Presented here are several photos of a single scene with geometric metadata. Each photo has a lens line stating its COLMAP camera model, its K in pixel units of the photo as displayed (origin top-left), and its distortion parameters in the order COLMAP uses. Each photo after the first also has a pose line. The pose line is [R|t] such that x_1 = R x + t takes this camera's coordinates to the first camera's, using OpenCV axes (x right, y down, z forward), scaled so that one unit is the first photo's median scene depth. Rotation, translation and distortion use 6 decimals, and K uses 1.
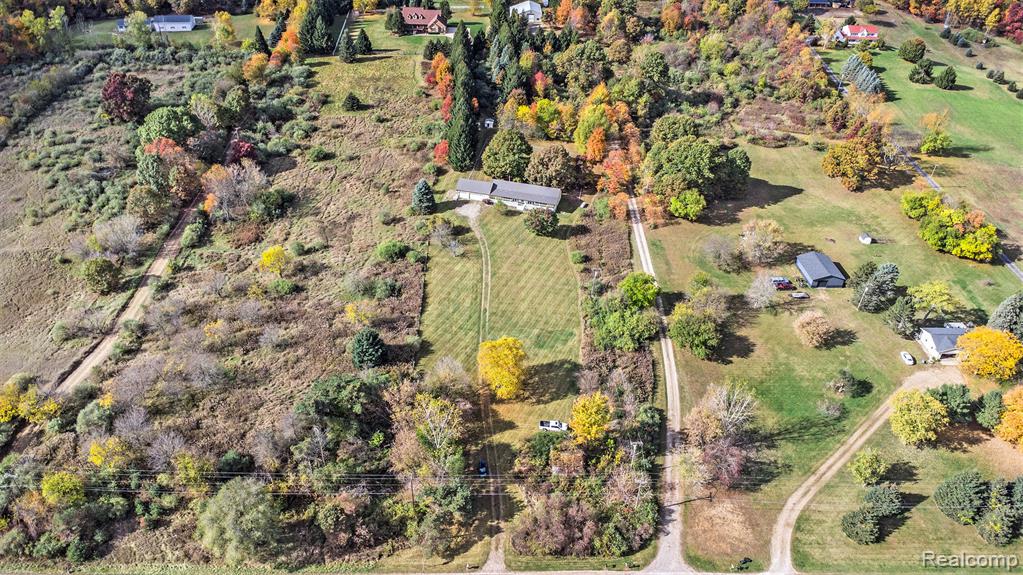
lens RADIAL K [[741.3, 0, 511.5], [0, 741.3, 287.5], [0, 0, 1]] dist [0.050280, -0.080547]
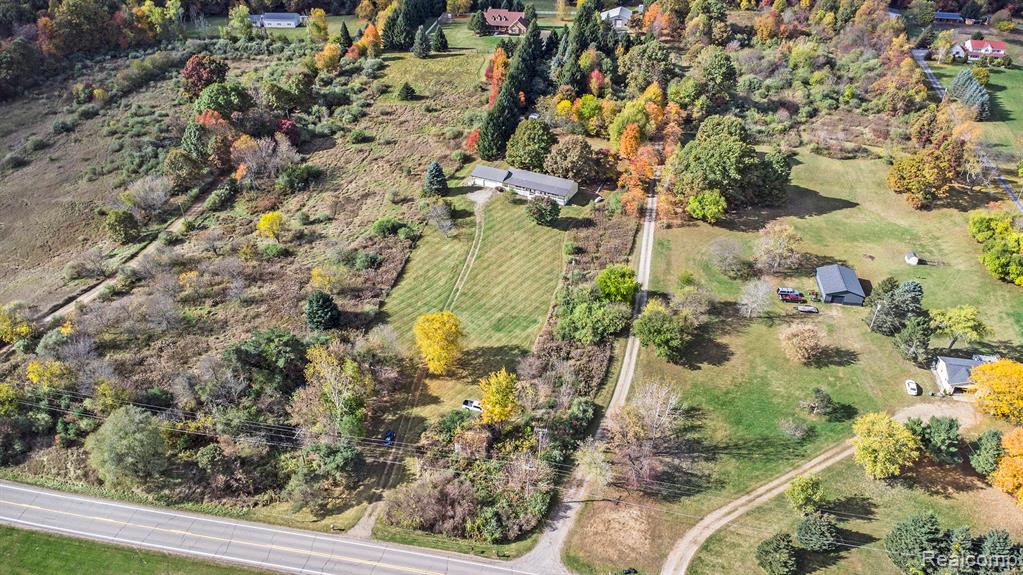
lens RADIAL K [[741.3, 0, 511.5], [0, 741.3, 287.5], [0, 0, 1]] dist [0.050280, -0.080547]
pose [[0.976086, 0.091628, -0.197129, 0.193684], [-0.098514, 0.994812, -0.025393, 0.038316], [0.193779, 0.044205, 0.980049, 0.047001]]
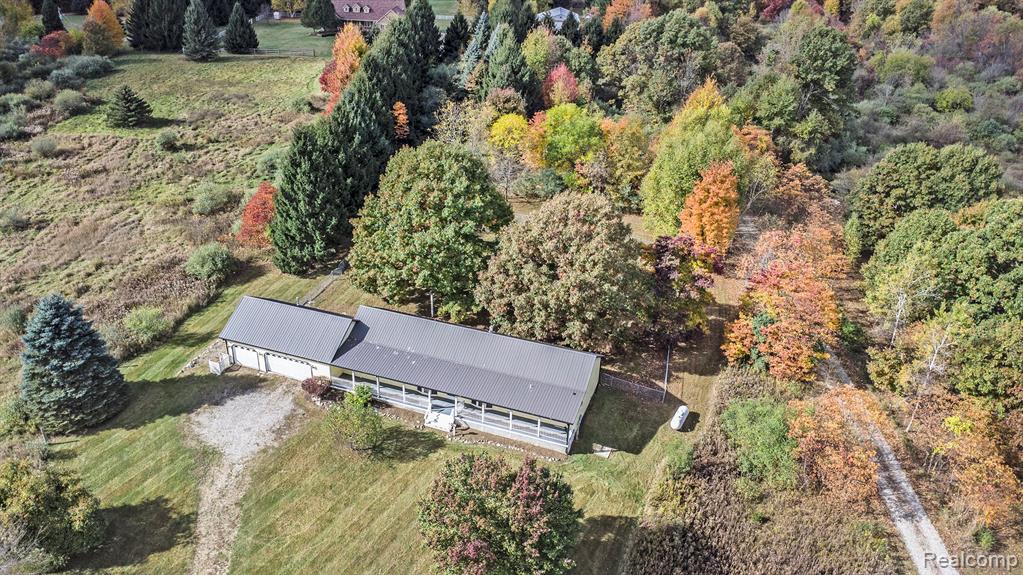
lens RADIAL K [[741.3, 0, 511.5], [0, 741.3, 287.5], [0, 0, 1]] dist [0.050280, -0.080547]
pose [[0.997377, 0.045385, -0.056390, 0.050755], [-0.053019, 0.988413, -0.142229, -0.120548], [0.049281, 0.144846, 0.988226, 0.753609]]
